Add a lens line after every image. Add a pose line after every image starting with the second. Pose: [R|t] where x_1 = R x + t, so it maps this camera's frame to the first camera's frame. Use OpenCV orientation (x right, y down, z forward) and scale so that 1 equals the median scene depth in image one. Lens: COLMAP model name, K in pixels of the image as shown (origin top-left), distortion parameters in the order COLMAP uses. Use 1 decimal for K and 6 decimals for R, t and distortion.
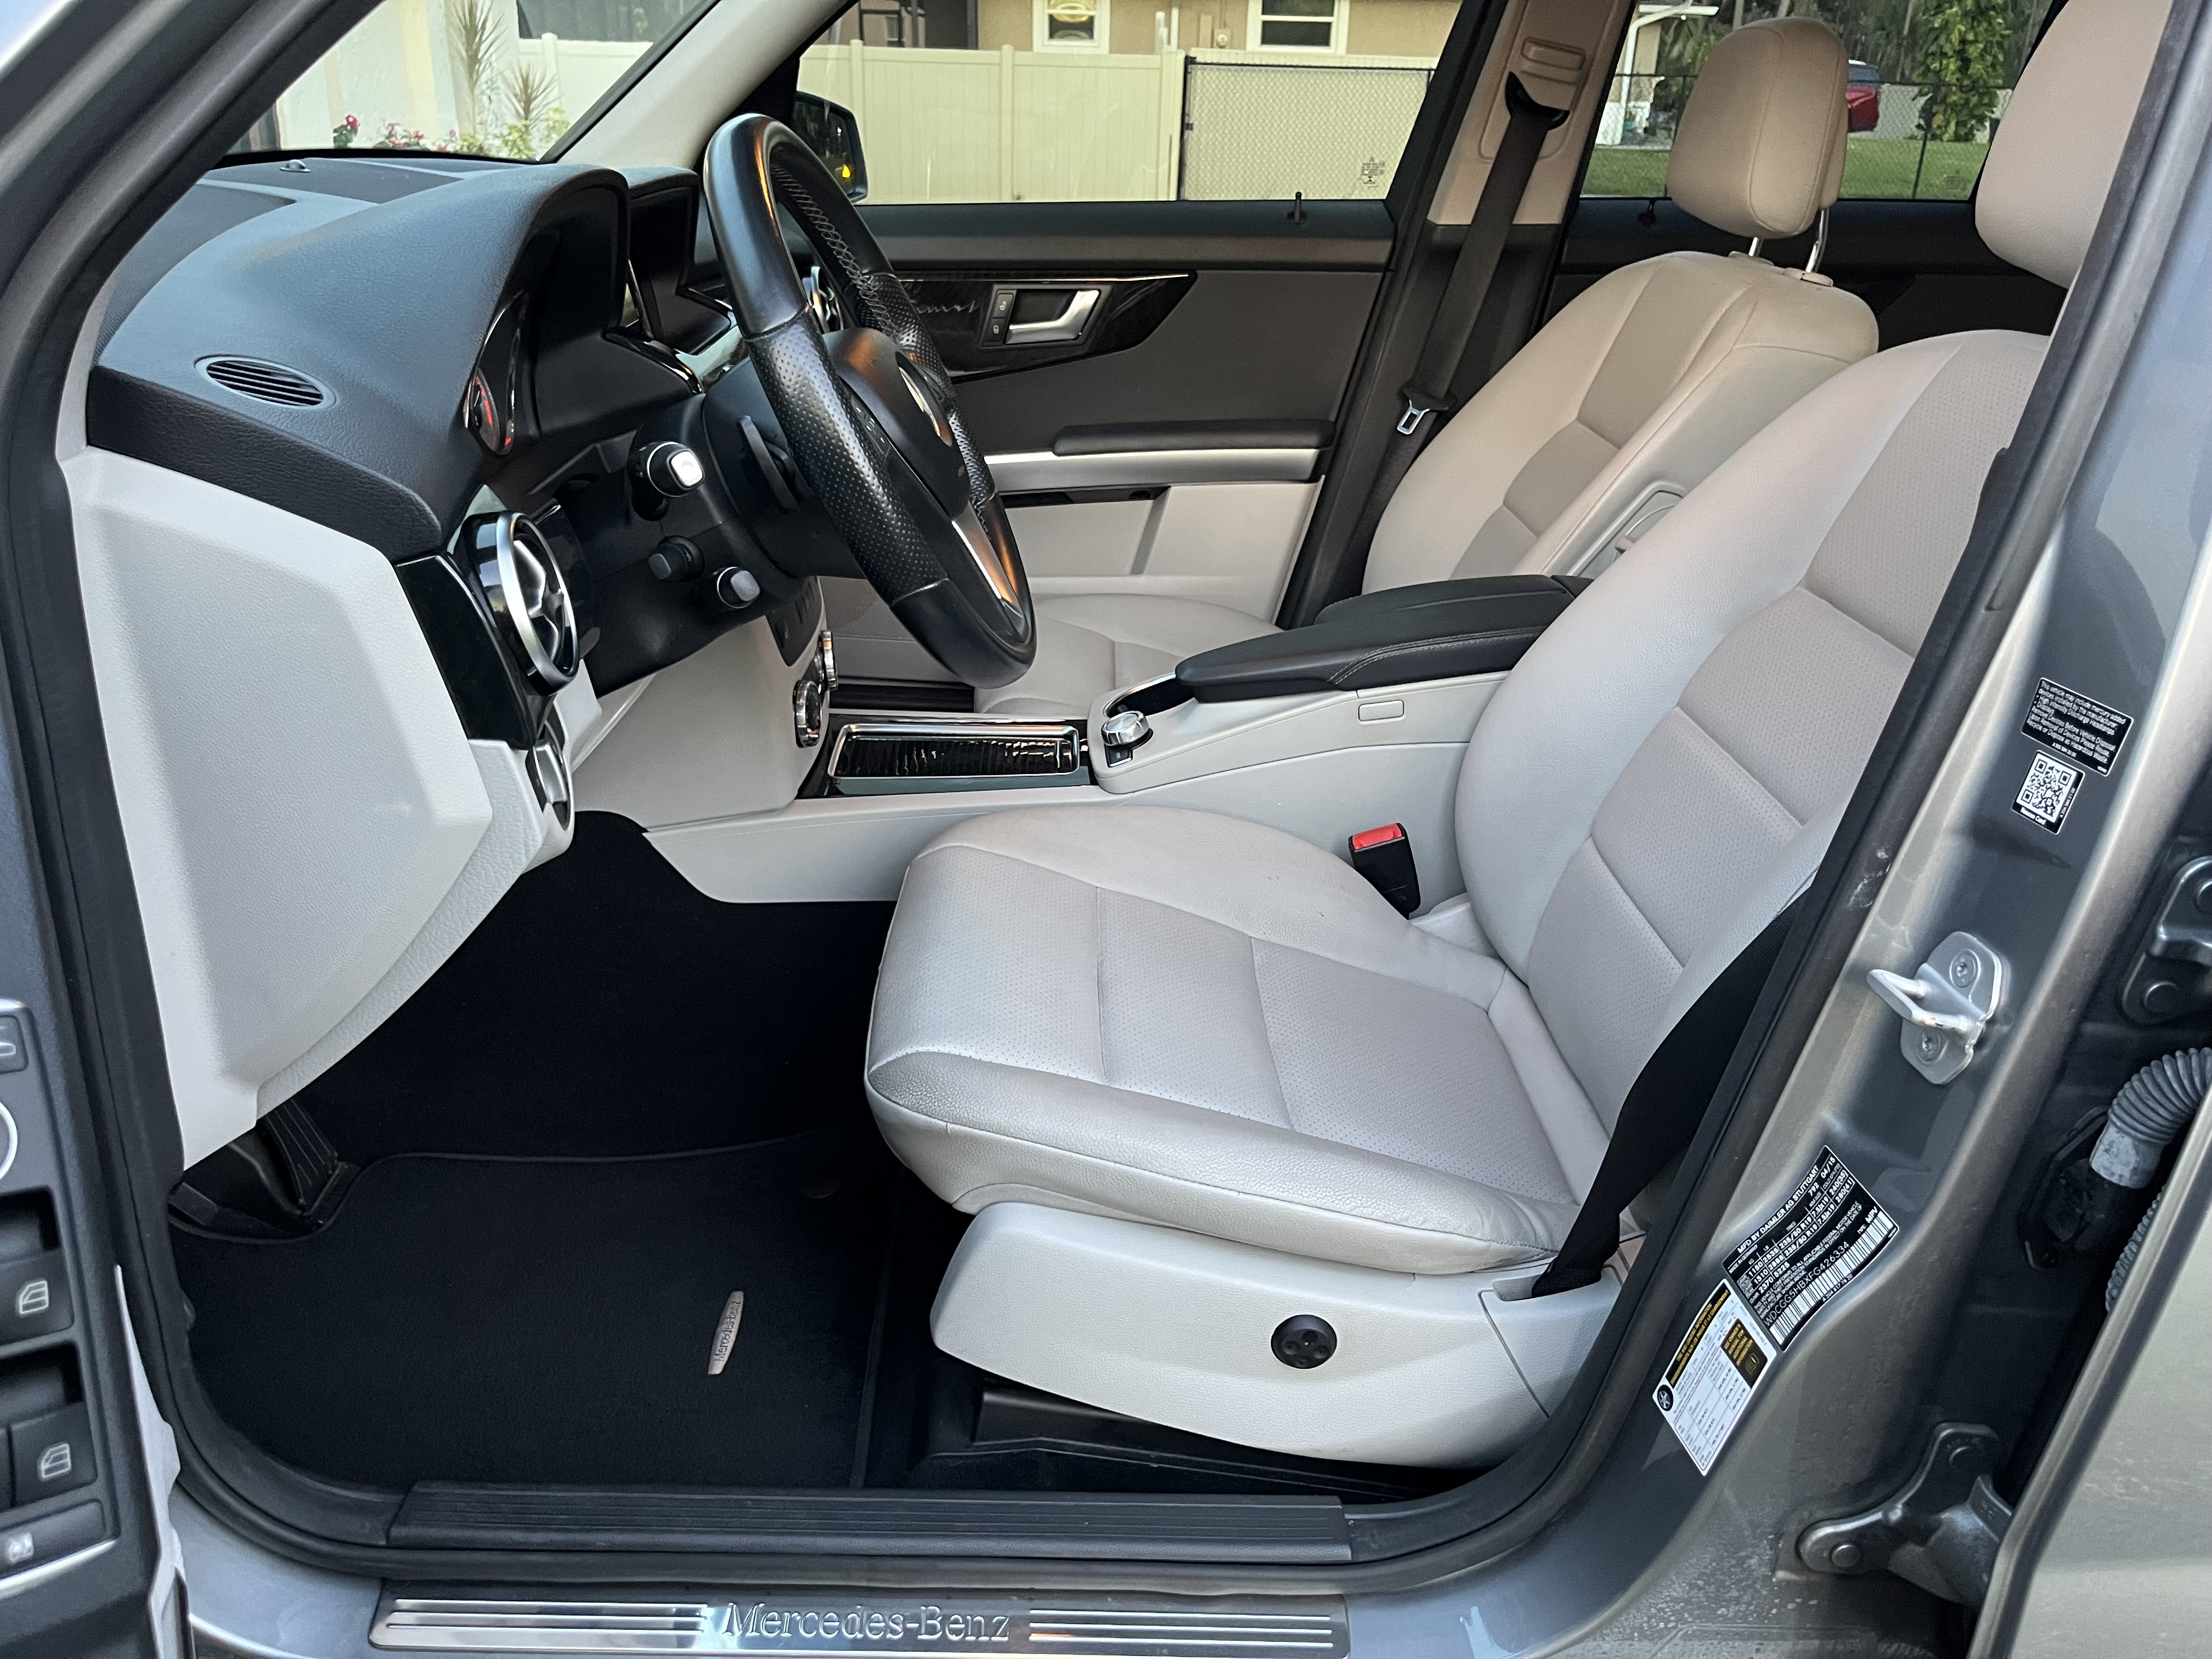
lens RADIAL K [[1696.9, 0, 1106.0], [0, 1696.9, 829.5], [0, 0, 1]] dist [0.022132, -0.009054]
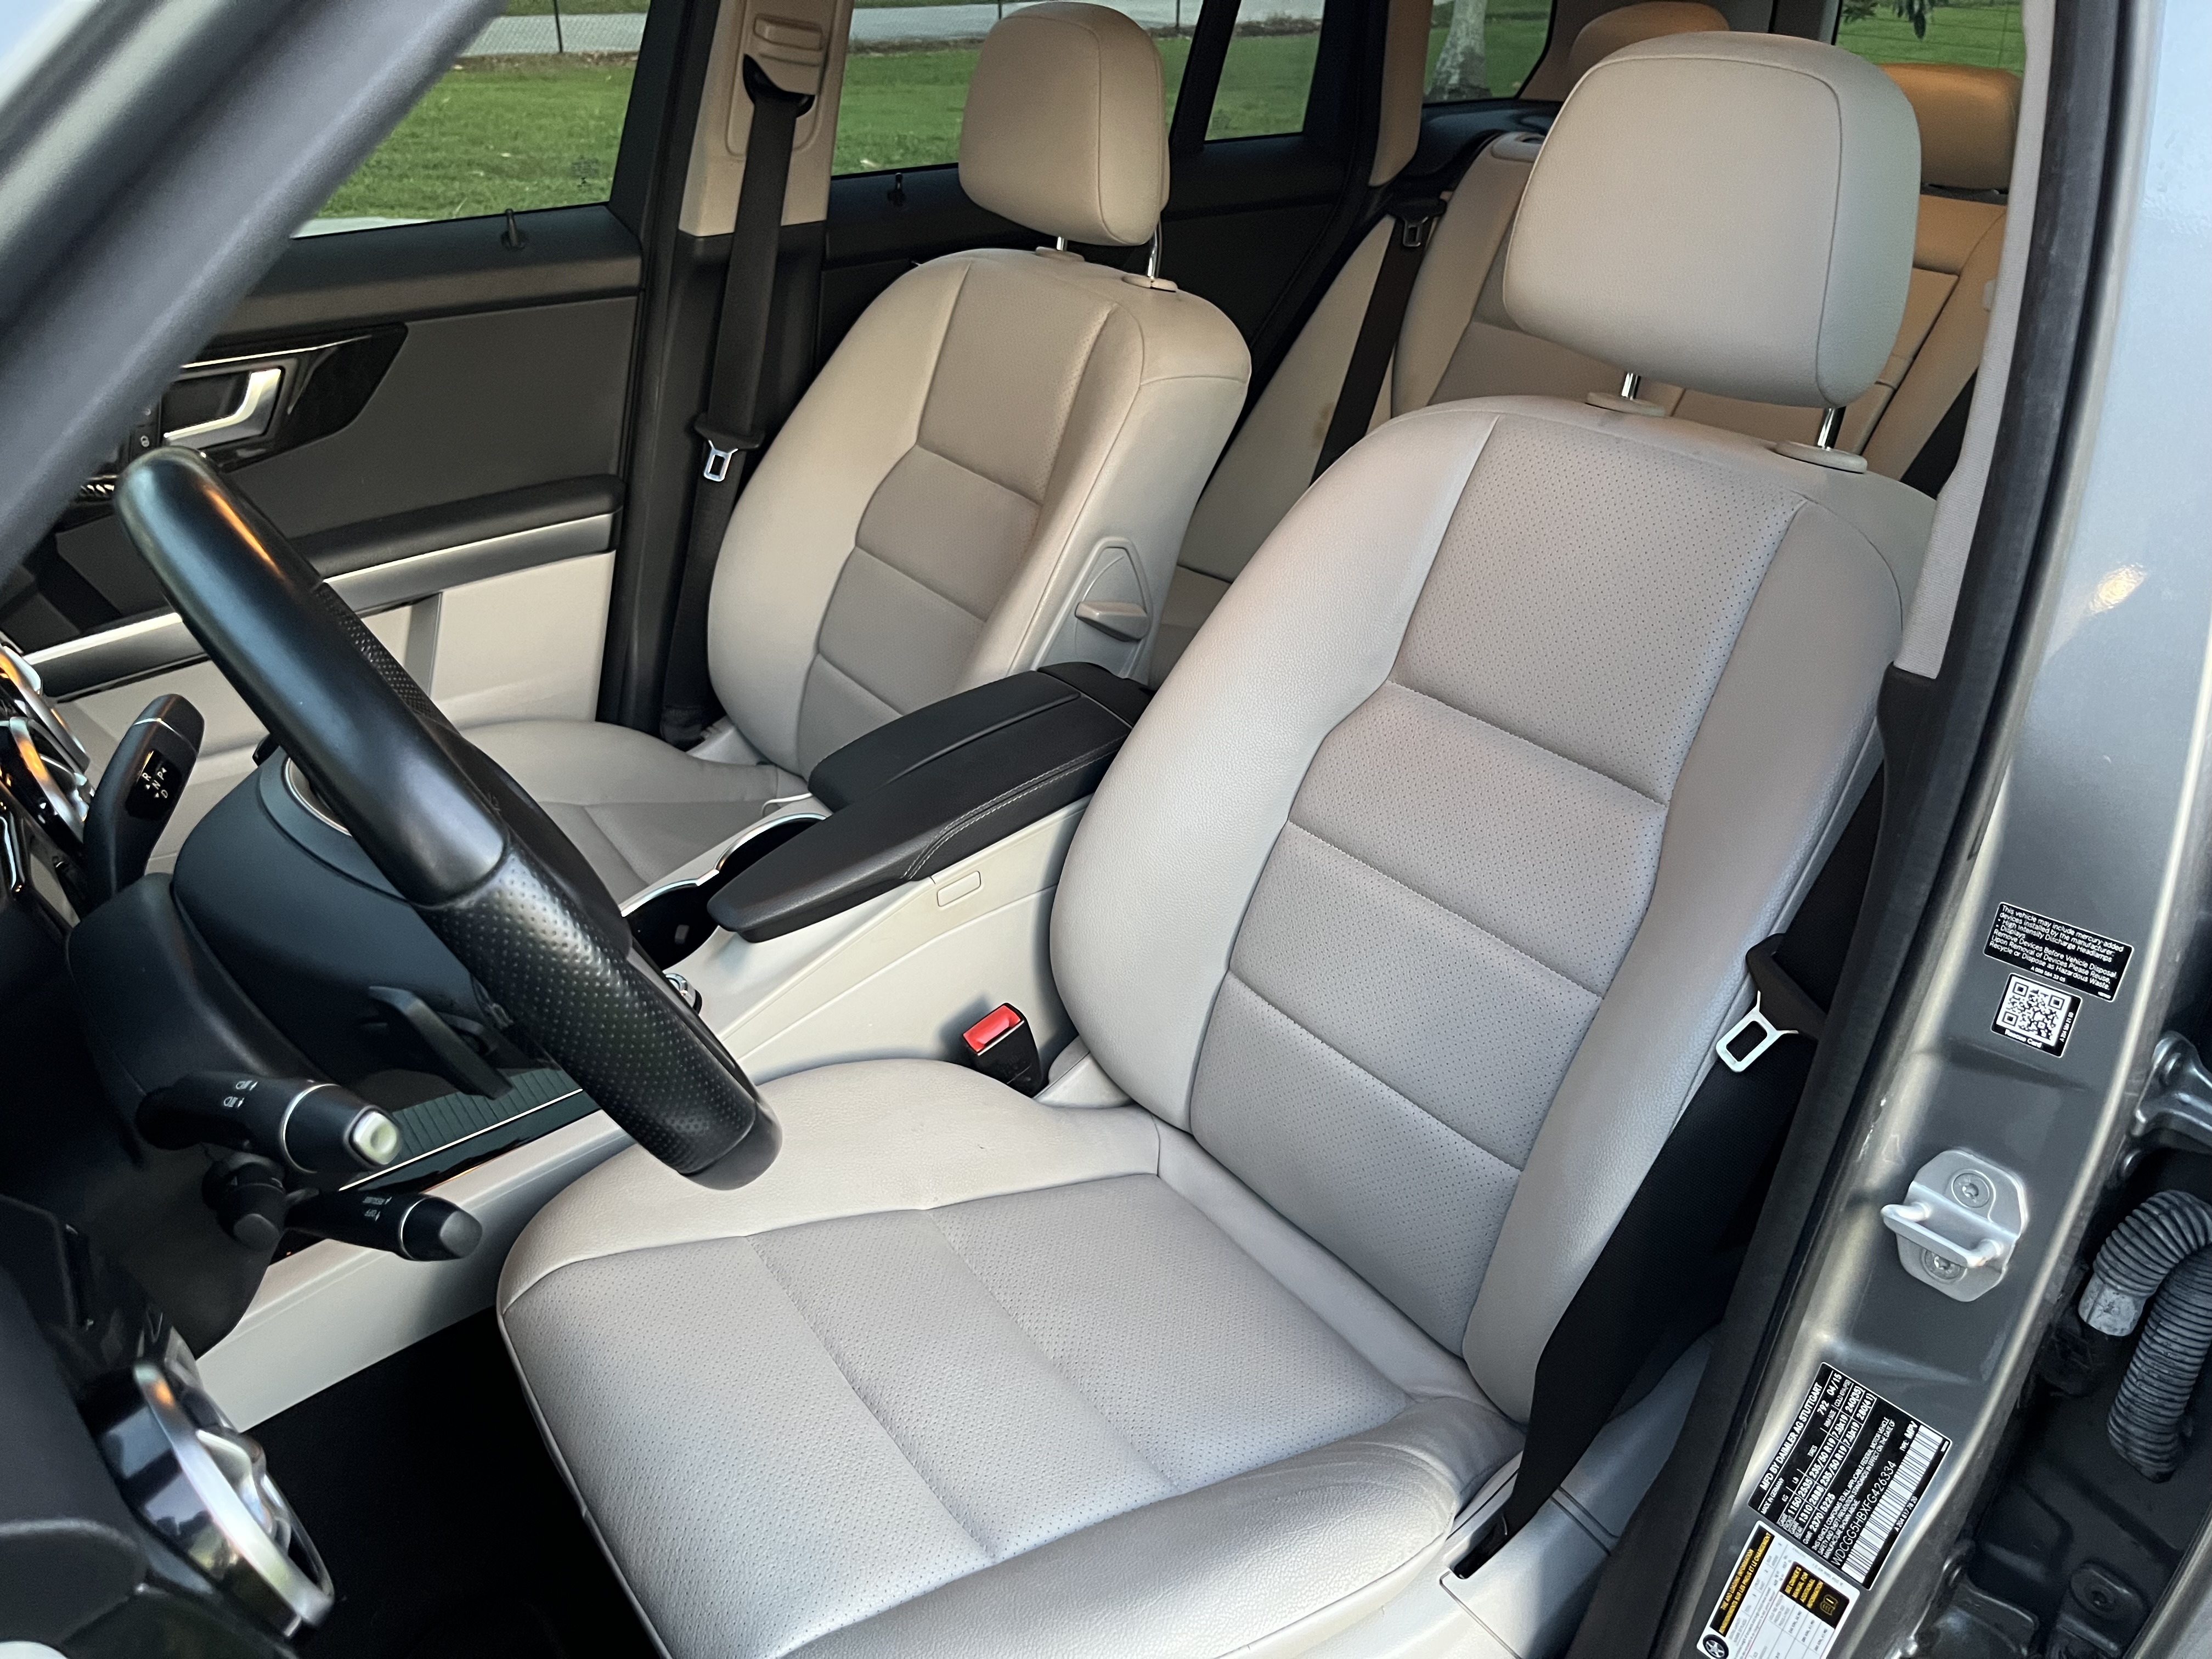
lens RADIAL K [[1696.9, 0, 1106.0], [0, 1696.9, 829.5], [0, 0, 1]] dist [0.022132, -0.009054]
pose [[0.825856, -0.288228, 0.484650, -0.309073], [0.240441, 0.957439, 0.159683, -0.366970], [-0.510048, -0.015346, 0.860009, 0.370542]]
